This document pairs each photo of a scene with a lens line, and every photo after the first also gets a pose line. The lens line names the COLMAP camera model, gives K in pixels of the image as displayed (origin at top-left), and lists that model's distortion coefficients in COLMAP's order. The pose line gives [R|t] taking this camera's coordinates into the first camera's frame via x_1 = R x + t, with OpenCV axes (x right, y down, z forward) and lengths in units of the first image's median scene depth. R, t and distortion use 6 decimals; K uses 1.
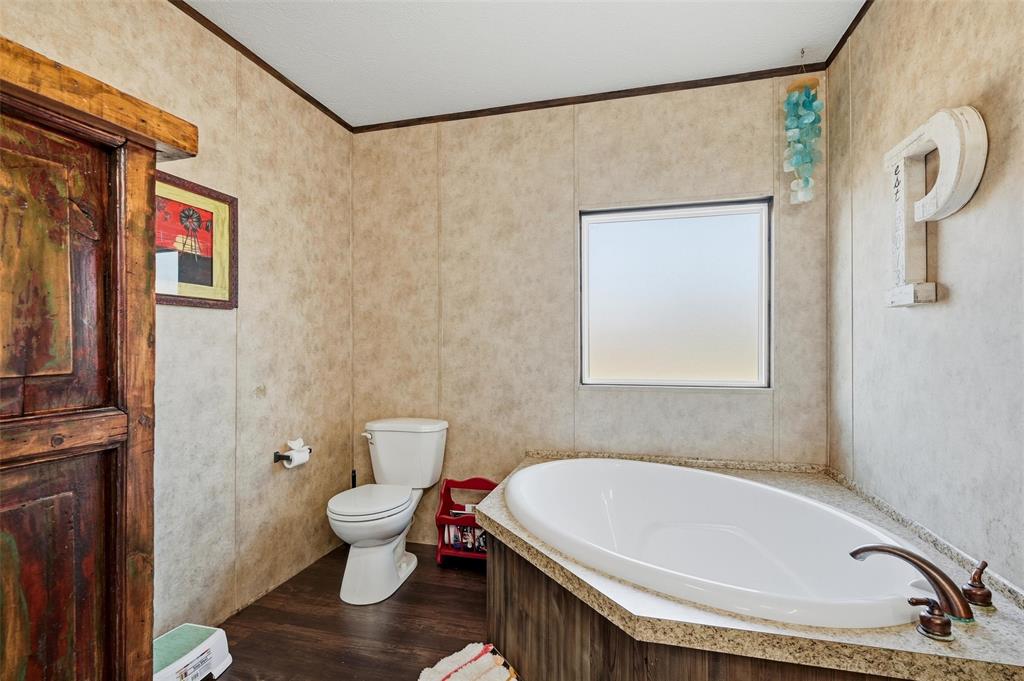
lens RADIAL K [[501.3, 0, 510.7], [0, 501.3, 340.9], [0, 0, 1]] dist [-0.000739, -0.000004]
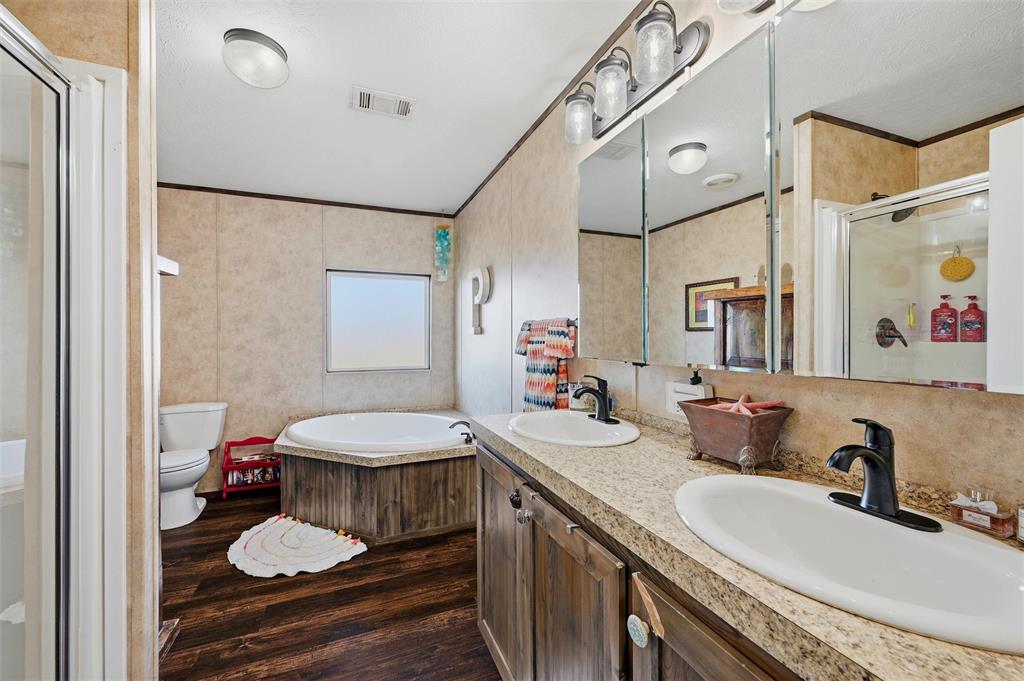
lens RADIAL K [[421.6, 0, 513.5], [0, 421.6, 336.3], [0, 0, 1]] dist [-0.002368, 0.000623]
pose [[0.804104, 0.000149, 0.594489, -0.200838], [-0.001668, 0.999997, 0.002005, -0.039240], [-0.594487, -0.002603, 0.804101, -0.516820]]
